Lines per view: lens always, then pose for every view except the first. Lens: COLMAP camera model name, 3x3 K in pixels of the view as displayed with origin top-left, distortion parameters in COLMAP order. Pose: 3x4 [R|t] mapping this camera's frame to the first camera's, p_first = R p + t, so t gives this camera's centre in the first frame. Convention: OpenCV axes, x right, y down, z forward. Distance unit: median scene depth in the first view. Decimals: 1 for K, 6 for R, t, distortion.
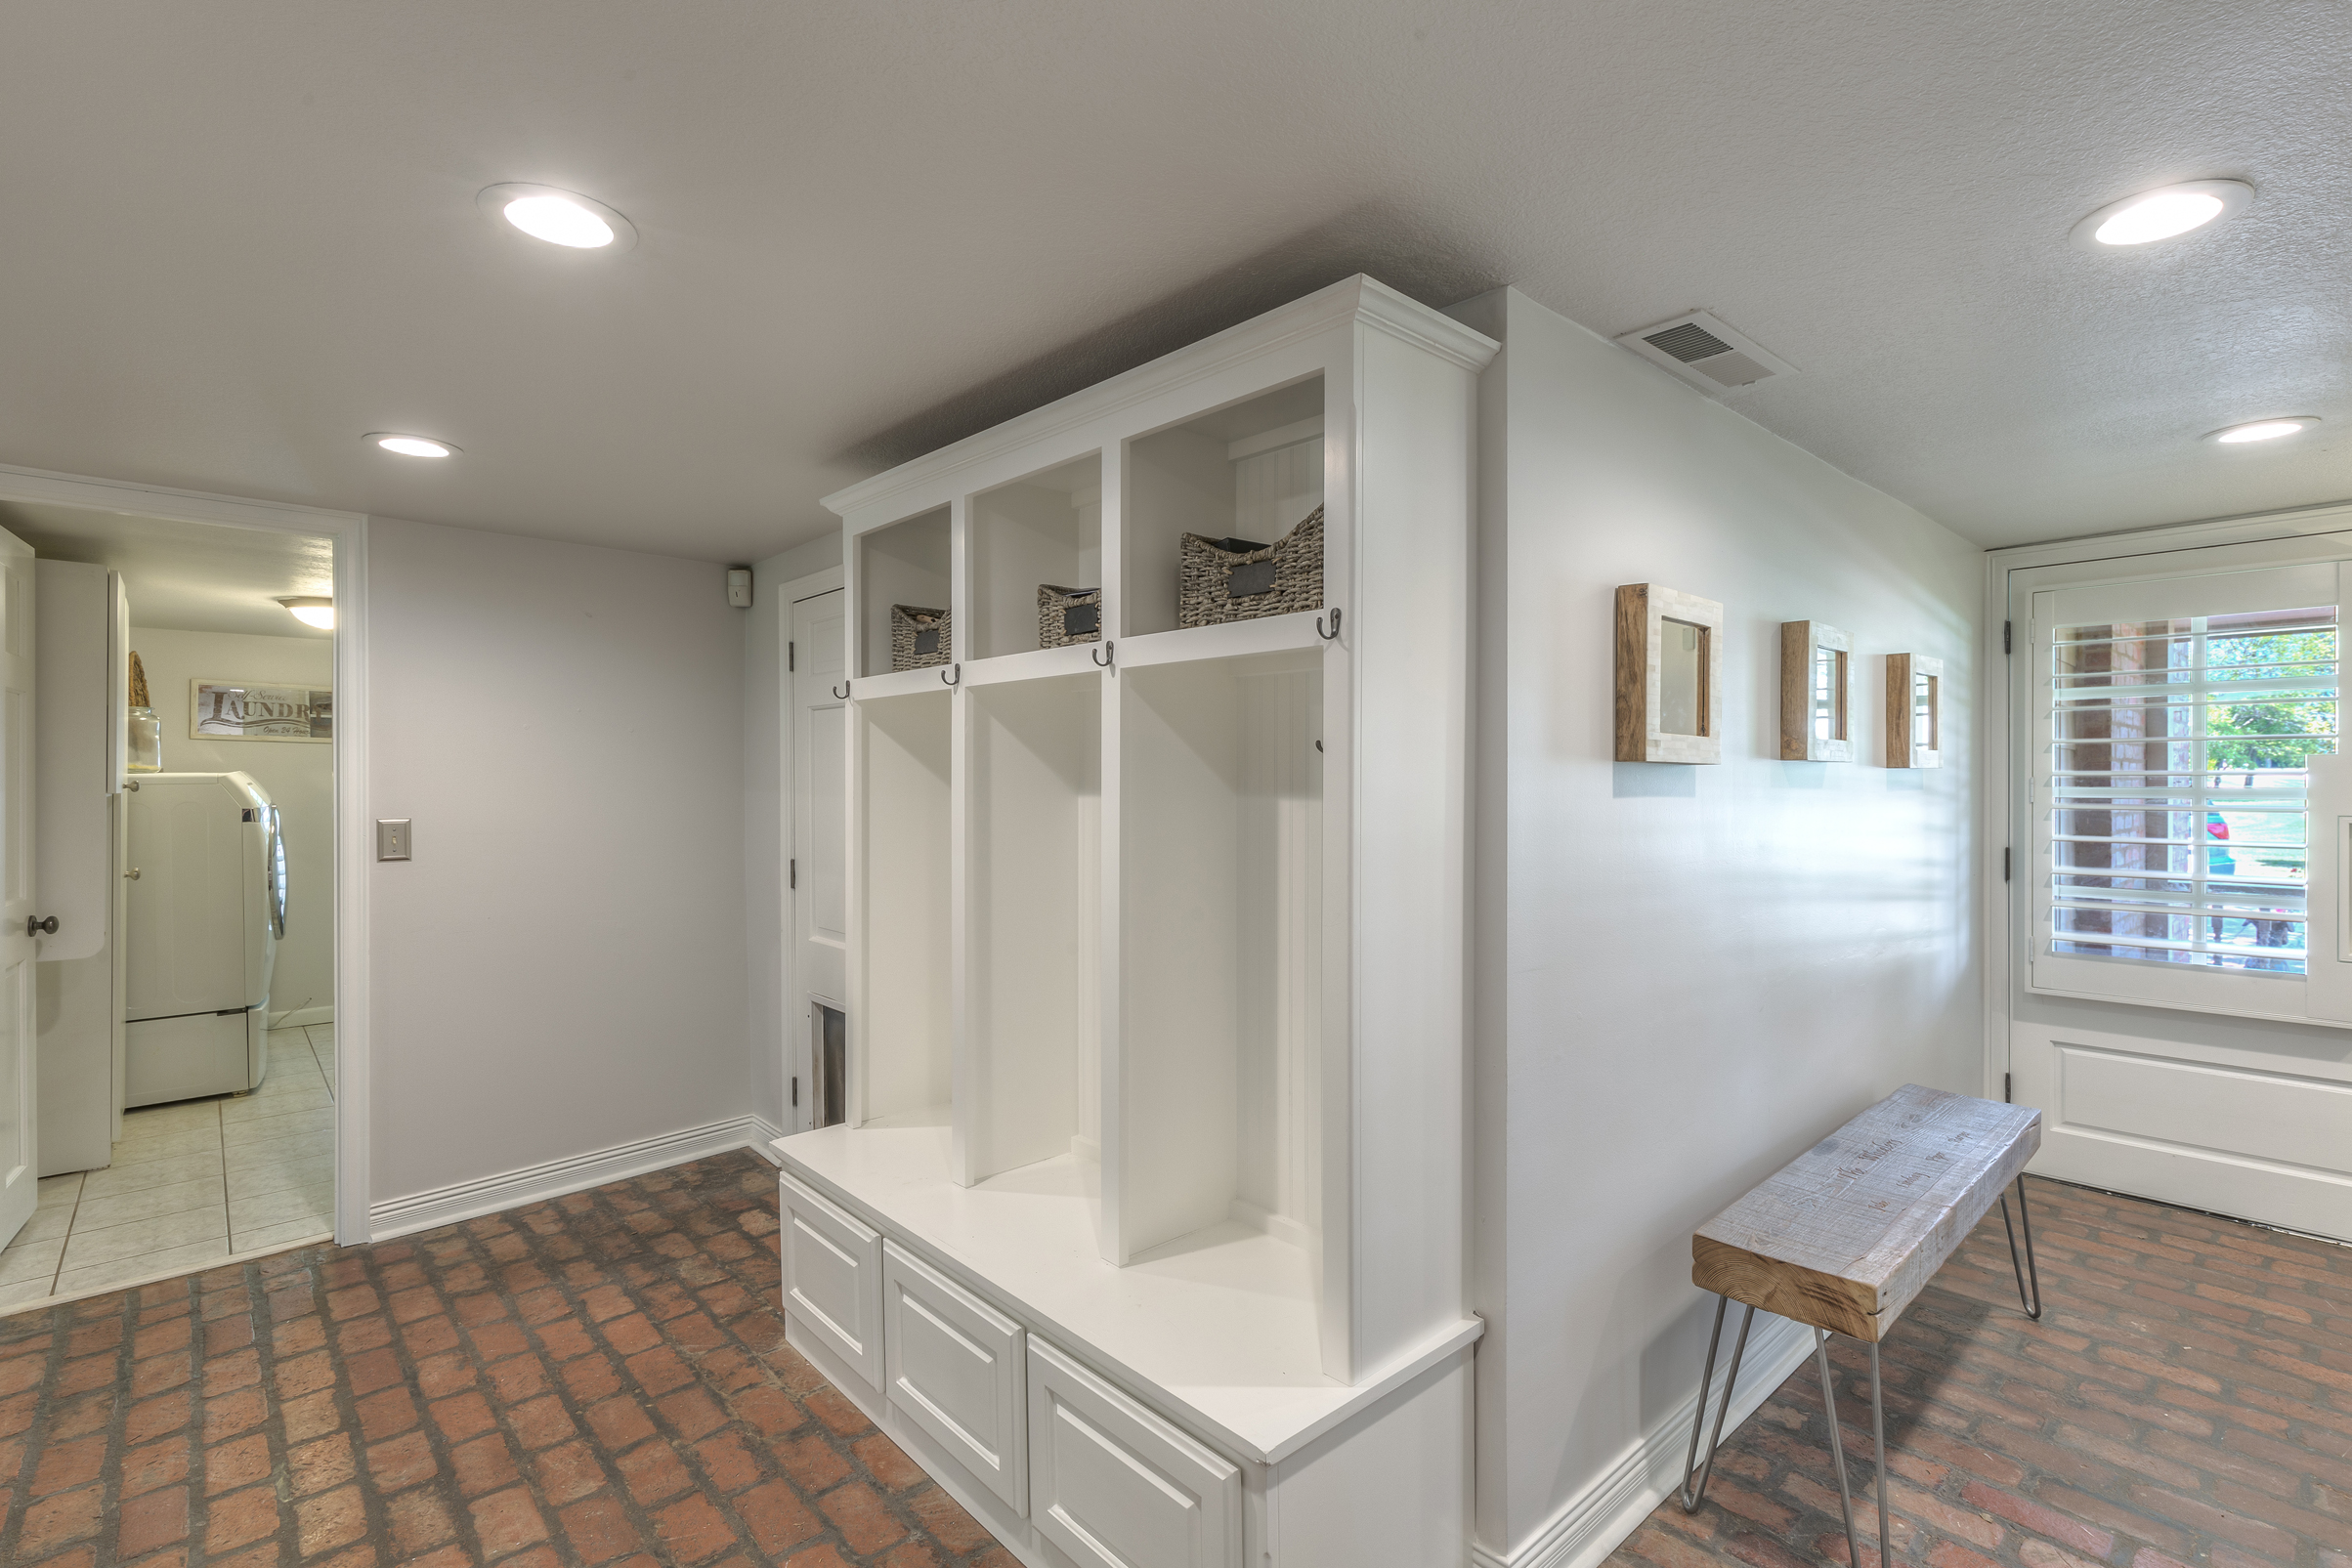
lens RADIAL K [[1086.8, 0, 1215.3], [0, 1086.8, 786.7], [0, 0, 1]] dist [0.005039, -0.000424]
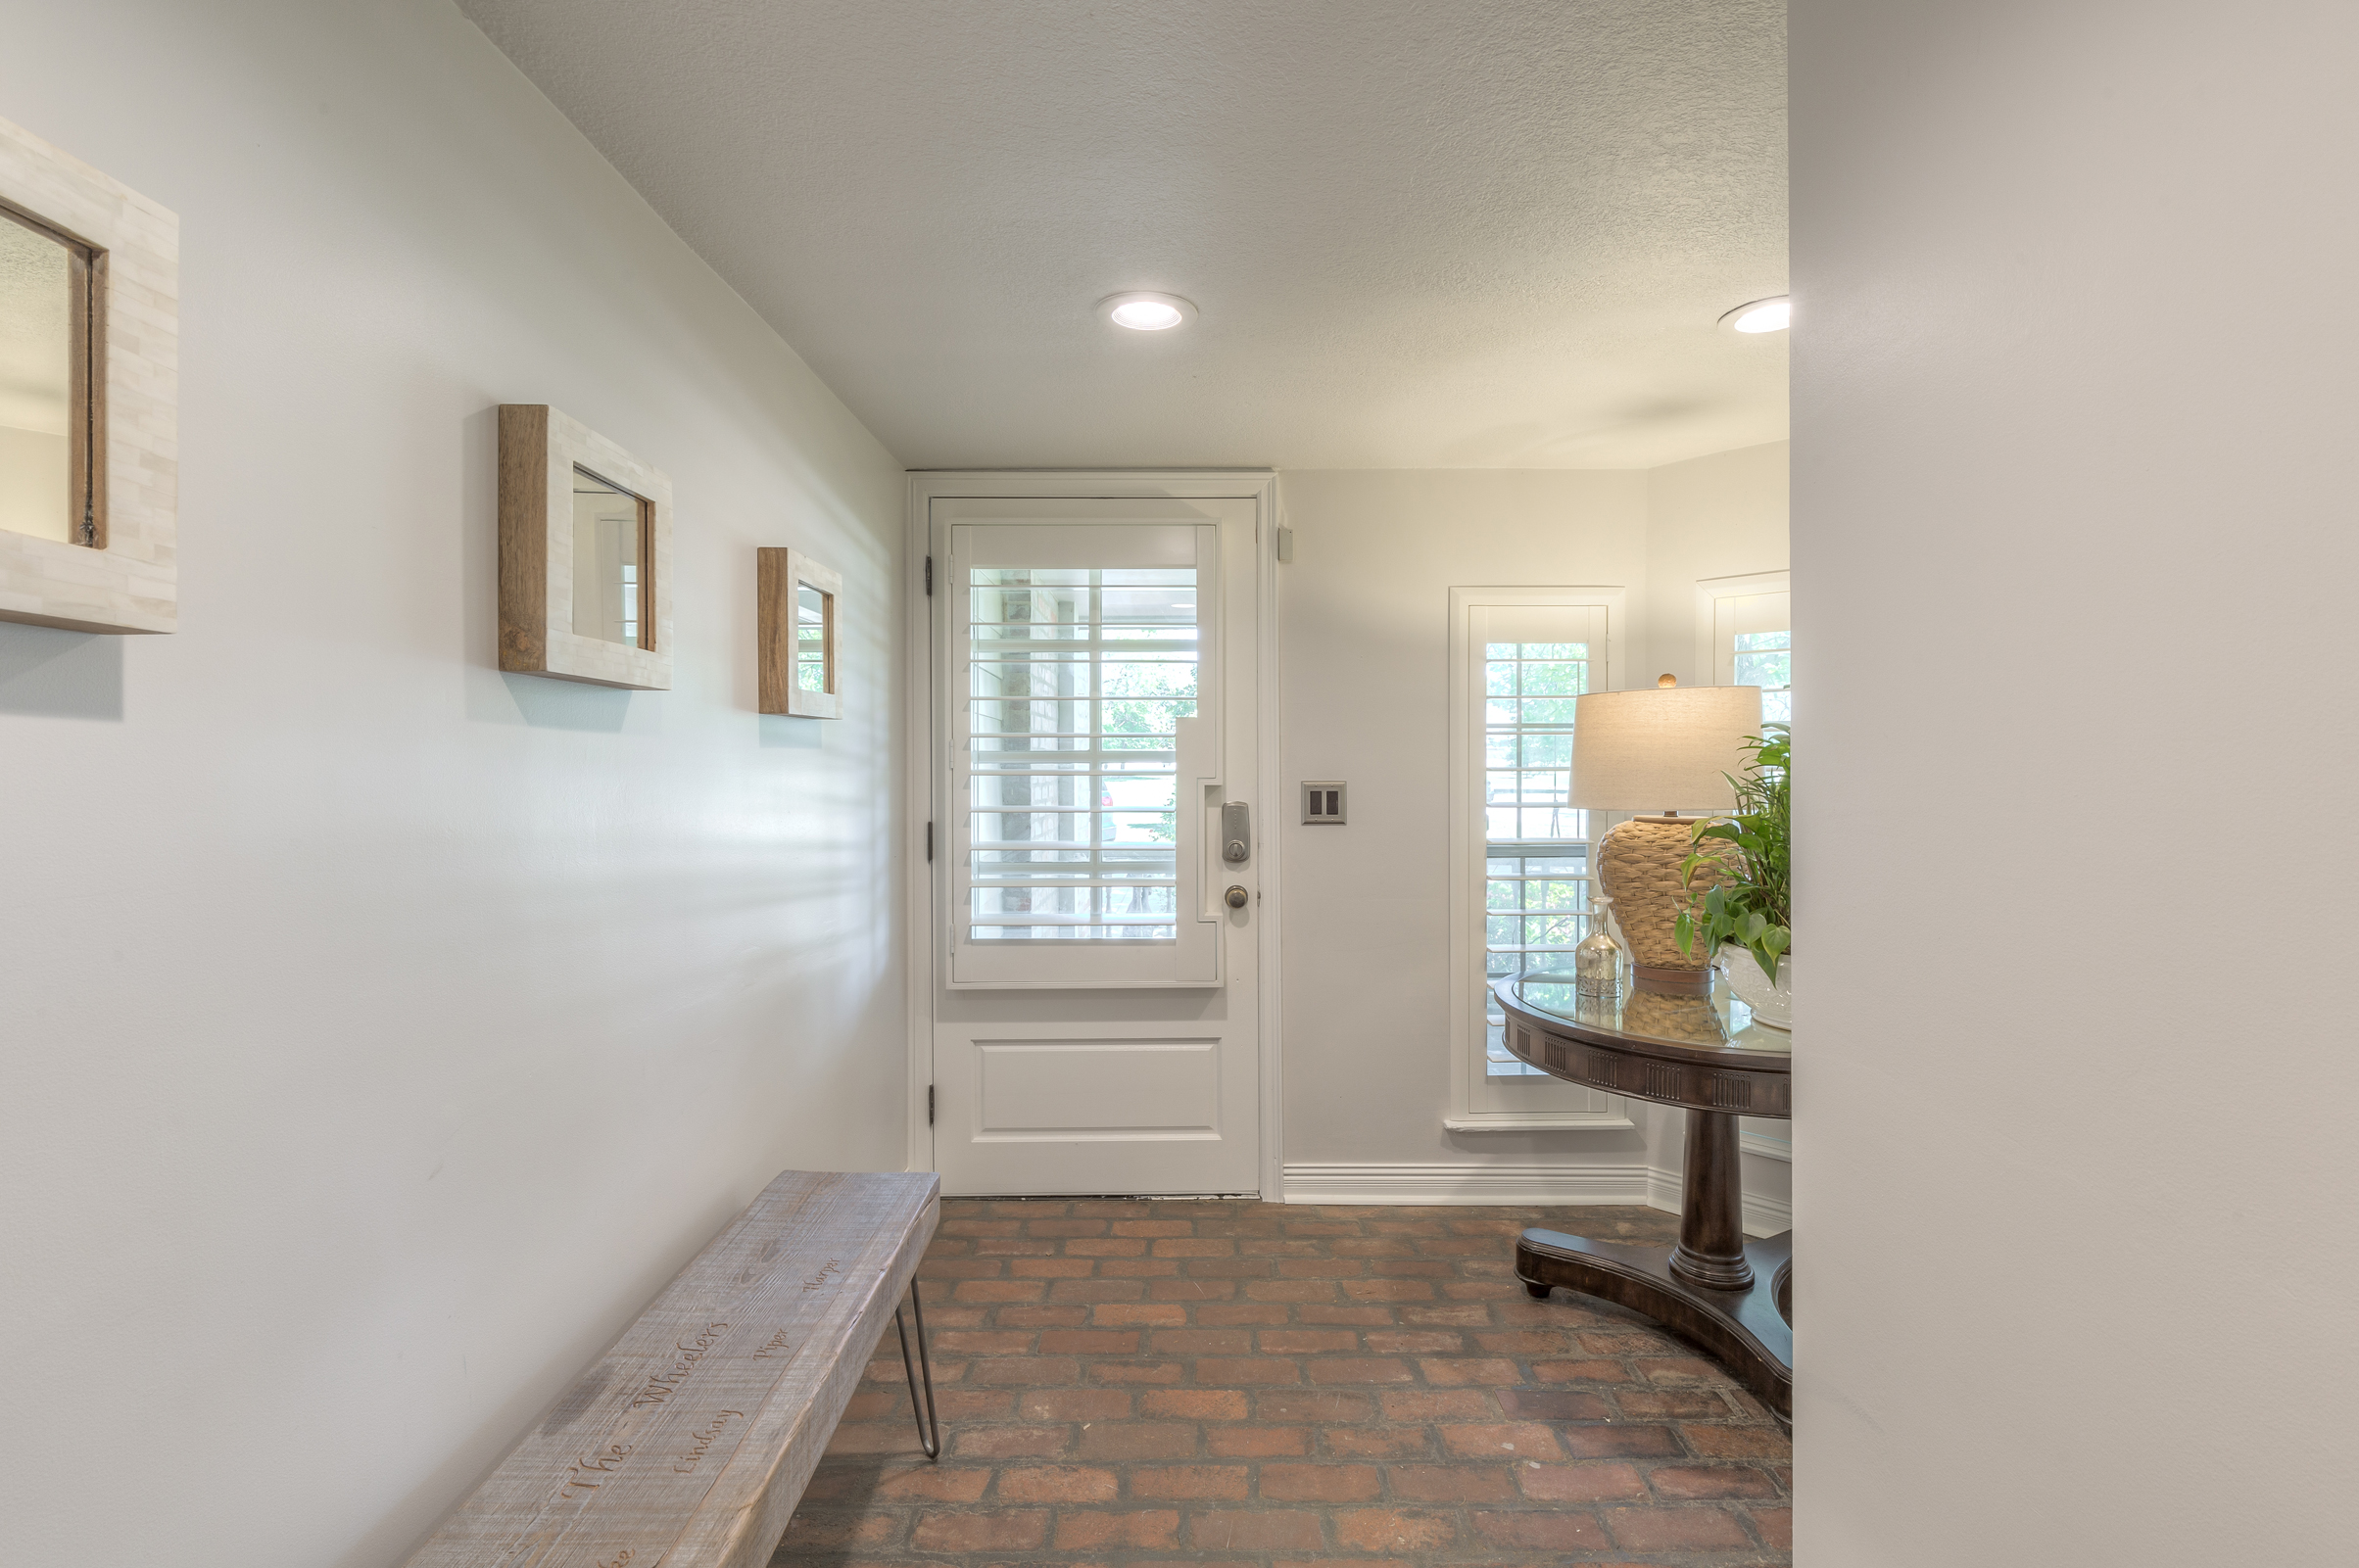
lens RADIAL K [[1069.0, 0, 1179.4], [0, 1069.0, 771.0], [0, 0, 1]] dist [-0.000706, -0.000064]
pose [[0.687619, -0.002010, 0.726069, 0.290785], [0.003769, 0.999993, -0.000802, 0.019783], [-0.726062, 0.003288, 0.687622, 0.323359]]
